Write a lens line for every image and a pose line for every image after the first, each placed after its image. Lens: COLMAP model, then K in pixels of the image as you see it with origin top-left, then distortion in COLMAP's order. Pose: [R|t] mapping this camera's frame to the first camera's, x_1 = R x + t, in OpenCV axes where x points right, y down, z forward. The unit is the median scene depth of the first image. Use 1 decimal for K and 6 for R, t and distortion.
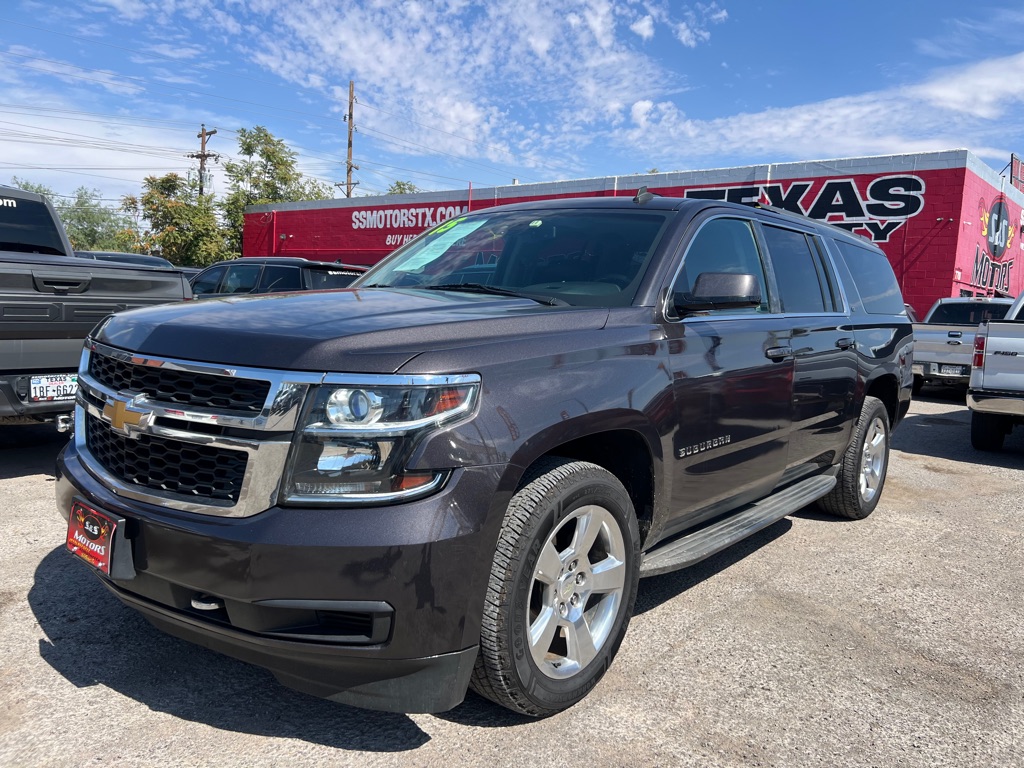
lens RADIAL K [[774.4, 0, 535.6], [0, 774.4, 379.7], [0, 0, 1]] dist [0.061570, -0.084655]
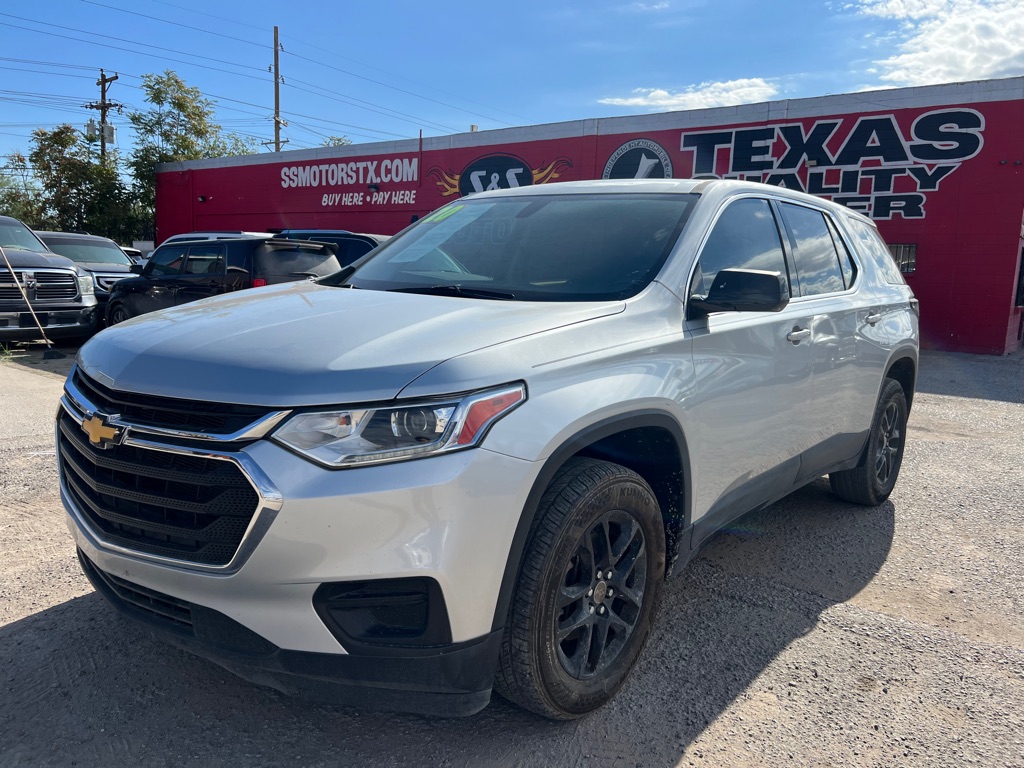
lens RADIAL K [[780.9, 0, 528.9], [0, 780.9, 385.1], [0, 0, 1]] dist [0.015148, 0.001312]
pose [[0.997681, -0.024330, 0.063560, -0.024924], [0.021350, 0.998660, 0.047140, -0.011850], [-0.064622, -0.045674, 0.996864, 0.118725]]
